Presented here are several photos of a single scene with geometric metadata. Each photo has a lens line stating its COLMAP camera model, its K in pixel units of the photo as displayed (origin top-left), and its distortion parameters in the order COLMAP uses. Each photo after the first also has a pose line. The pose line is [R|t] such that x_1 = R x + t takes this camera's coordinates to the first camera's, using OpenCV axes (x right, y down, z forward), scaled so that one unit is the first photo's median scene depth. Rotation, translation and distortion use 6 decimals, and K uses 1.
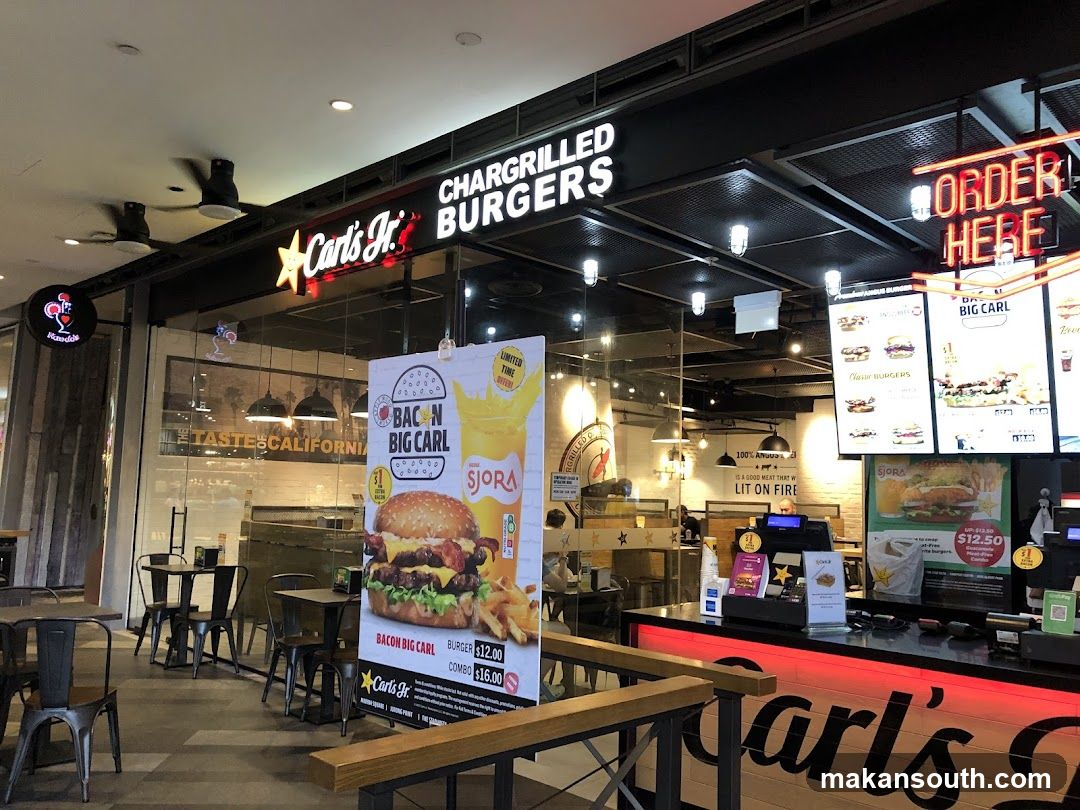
lens RADIAL K [[872.5, 0, 527.1], [0, 872.5, 405.4], [0, 0, 1]] dist [0.013556, 0.000747]
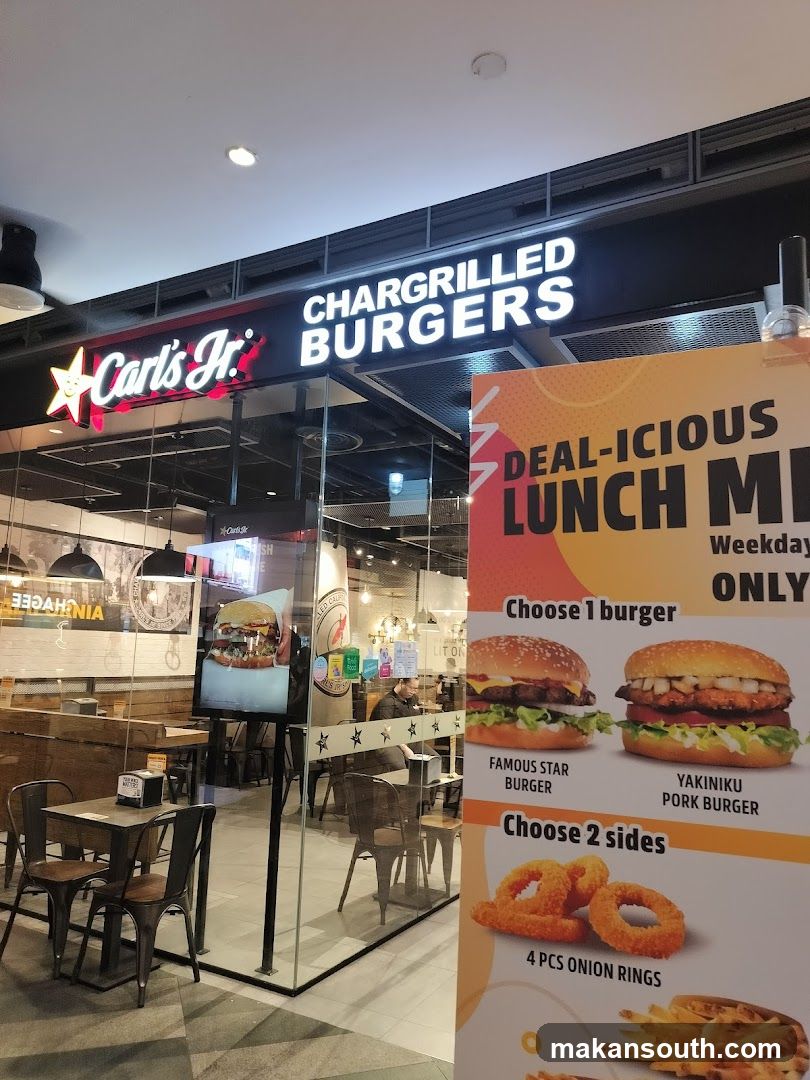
lens RADIAL K [[770.8, 0, 406.7], [0, 770.8, 544.7], [0, 0, 1]] dist [0.031285, -0.005195]
pose [[0.960446, 0.039140, 0.275702, -0.205795], [-0.029658, 0.998819, -0.038480, 0.002290], [-0.276882, 0.028781, 0.960473, 0.285990]]
